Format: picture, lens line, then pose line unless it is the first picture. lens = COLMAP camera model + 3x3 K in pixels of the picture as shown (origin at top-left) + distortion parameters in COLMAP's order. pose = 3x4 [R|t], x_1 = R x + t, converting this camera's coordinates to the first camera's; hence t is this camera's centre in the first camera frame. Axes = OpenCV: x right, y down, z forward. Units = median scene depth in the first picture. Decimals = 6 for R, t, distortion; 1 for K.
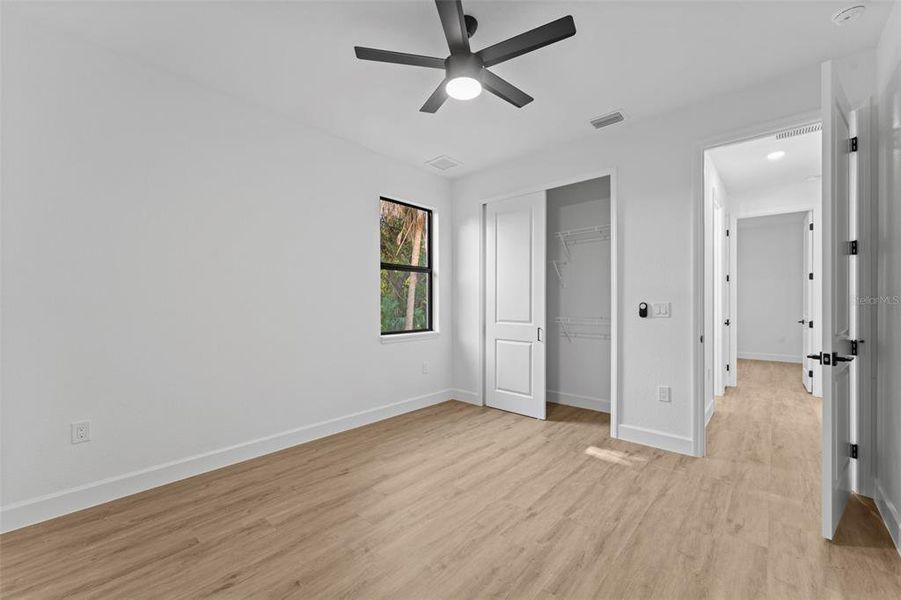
lens RADIAL K [[369.2, 0, 453.7], [0, 369.2, 301.9], [0, 0, 1]] dist [0.002936, -0.000572]
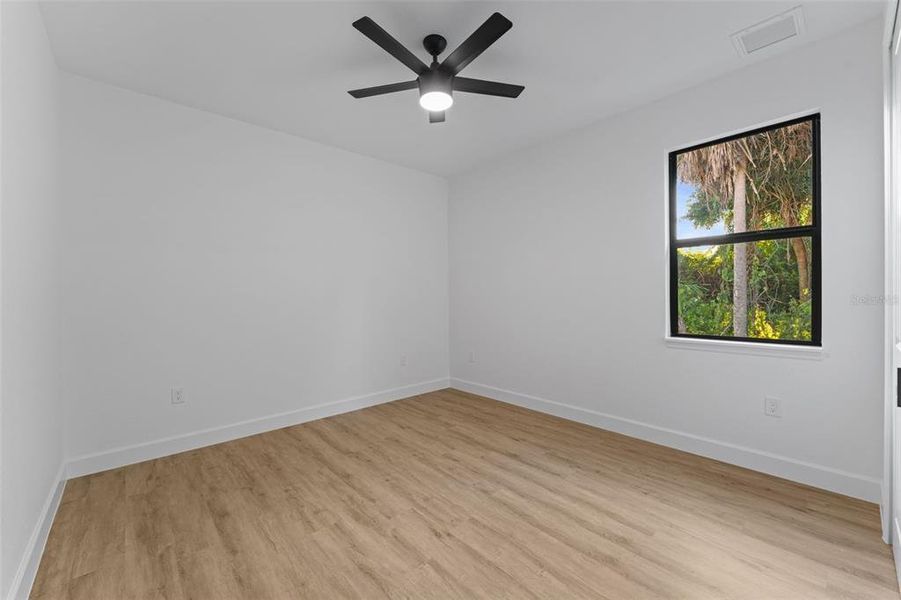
lens RADIAL K [[369.2, 0, 452.7], [0, 369.2, 300.6], [0, 0, 1]] dist [0.002936, -0.000572]
pose [[-0.130467, 0.016137, -0.991321, 0.907623], [0.015374, 0.999780, 0.014252, -0.001726], [0.991333, -0.013381, -0.130687, 0.969396]]
